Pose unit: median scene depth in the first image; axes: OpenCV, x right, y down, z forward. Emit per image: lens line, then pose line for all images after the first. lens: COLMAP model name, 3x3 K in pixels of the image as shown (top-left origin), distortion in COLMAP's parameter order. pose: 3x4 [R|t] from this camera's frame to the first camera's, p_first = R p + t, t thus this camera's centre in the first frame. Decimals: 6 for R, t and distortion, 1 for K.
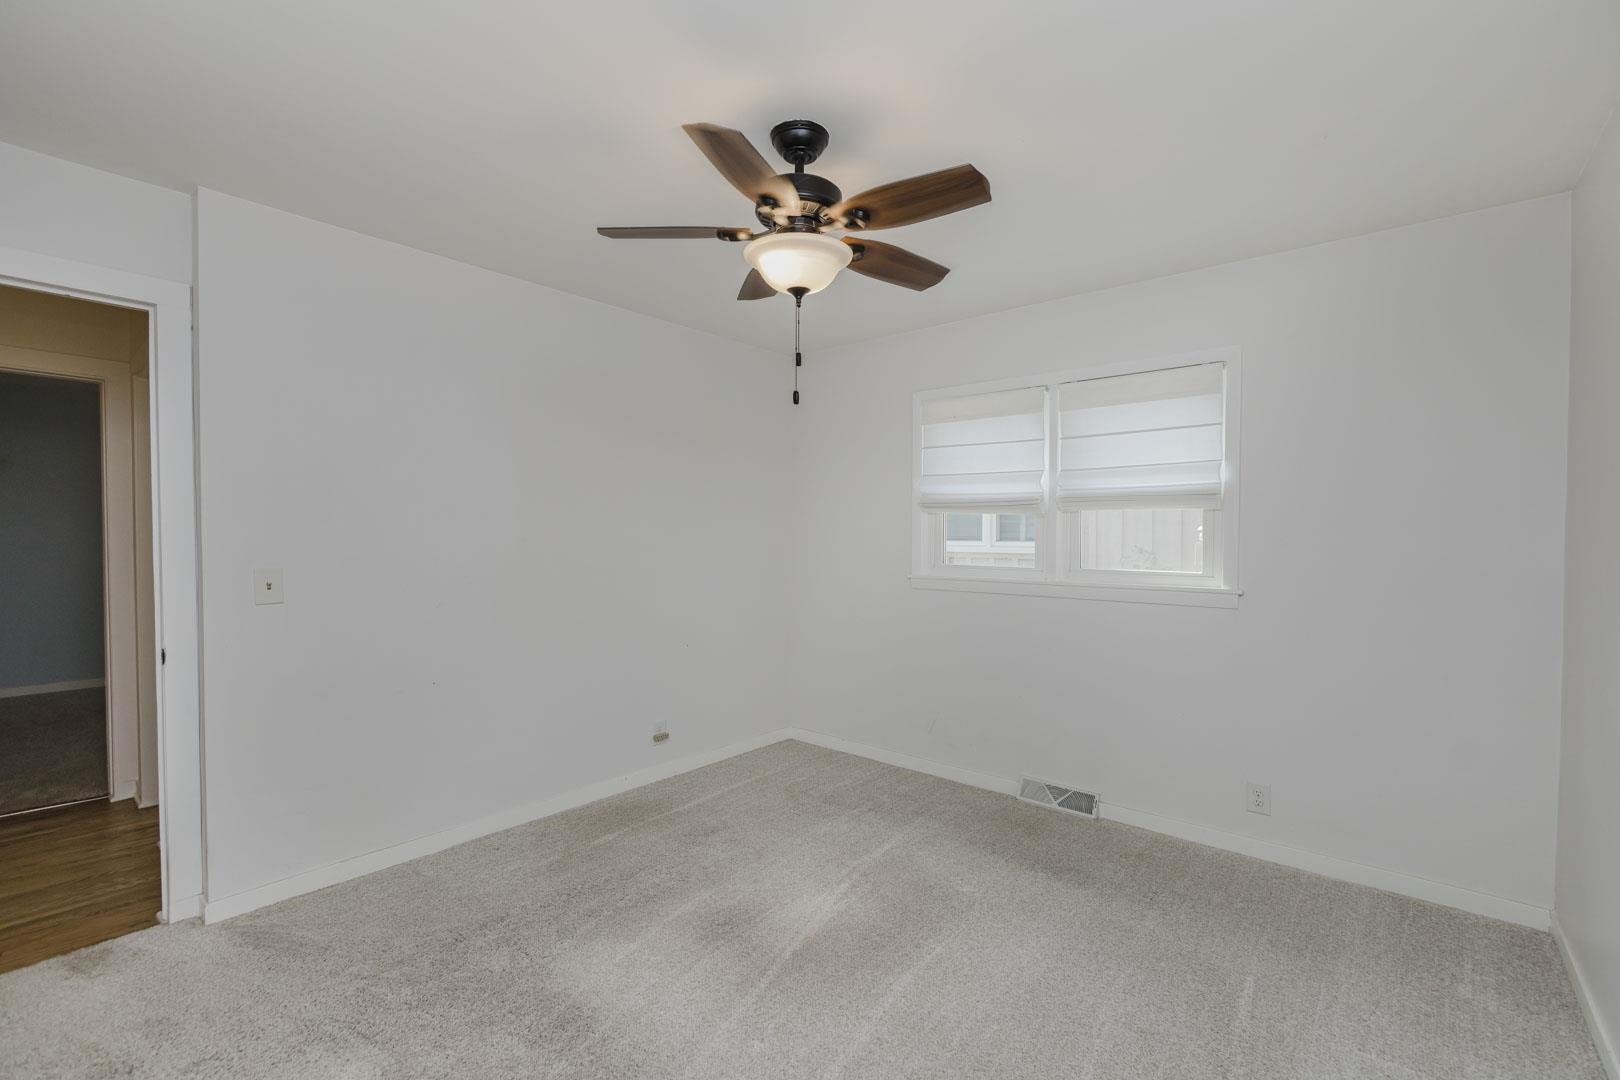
lens RADIAL K [[690.7, 0, 813.3], [0, 690.7, 537.0], [0, 0, 1]] dist [-0.007525, 0.000039]
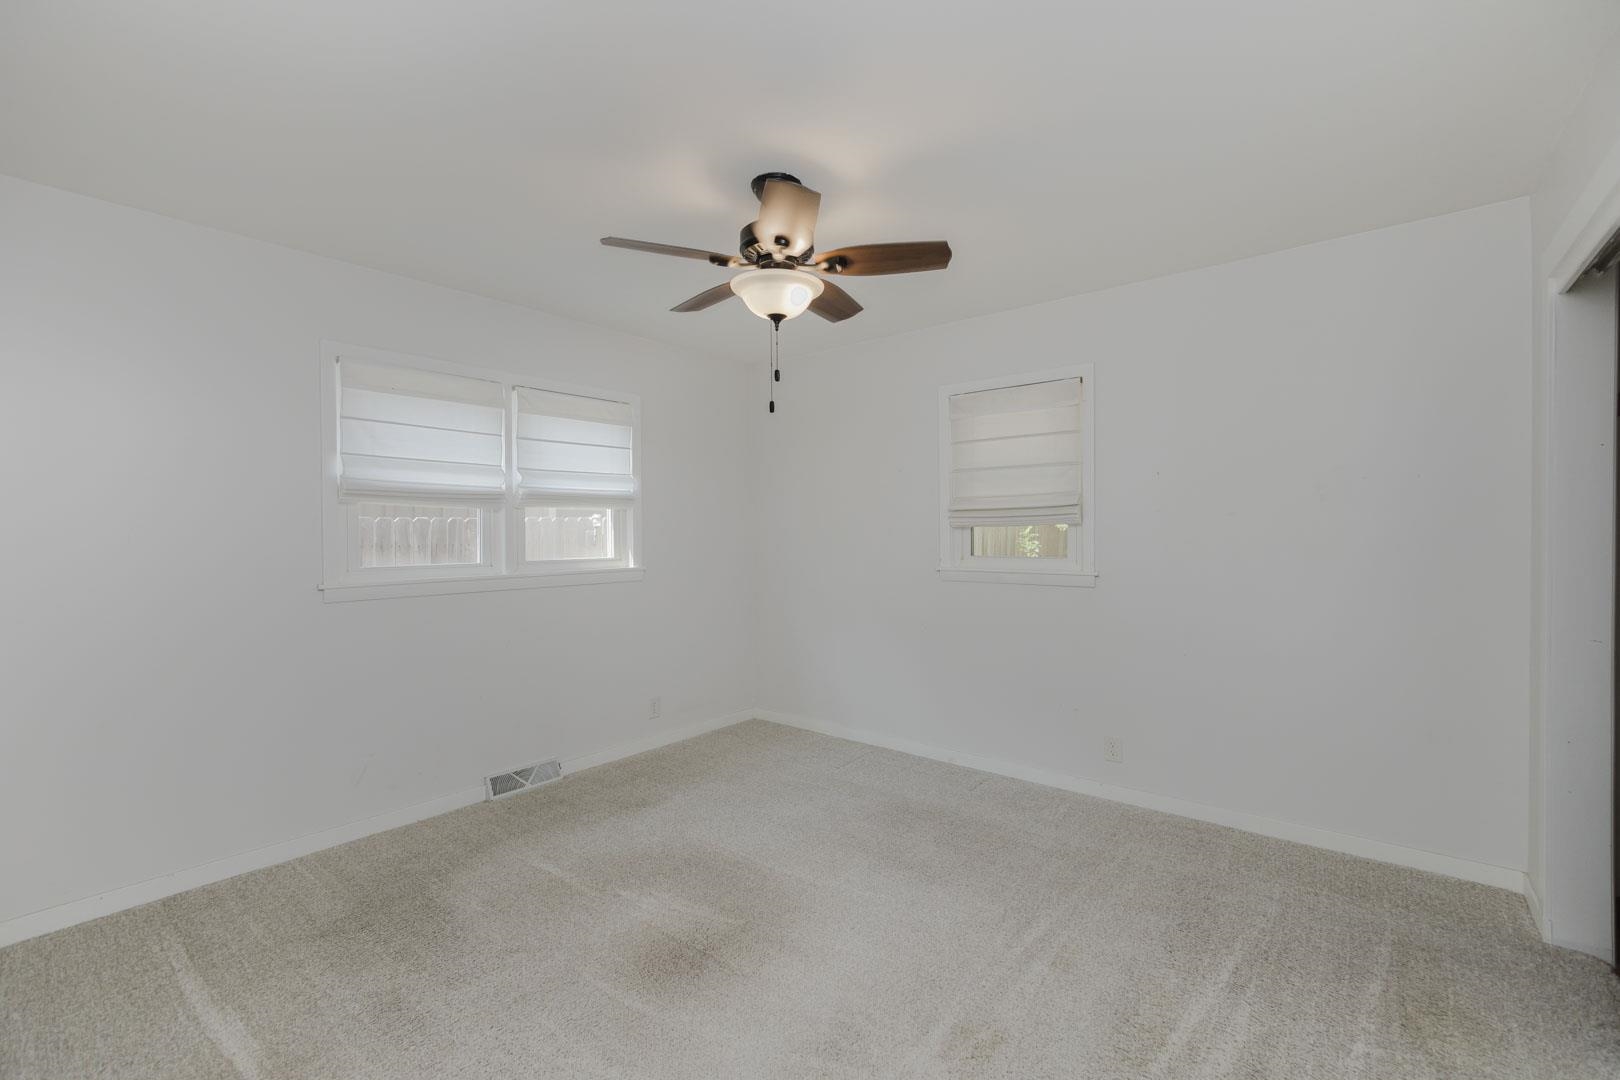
lens RADIAL K [[690.7, 0, 813.3], [0, 690.7, 537.0], [0, 0, 1]] dist [-0.007525, 0.000039]
pose [[-0.007349, -0.013598, 0.999881, -0.766919], [0.011752, 0.999837, 0.013684, -0.001057], [-0.999904, 0.011851, -0.007188, 0.617091]]
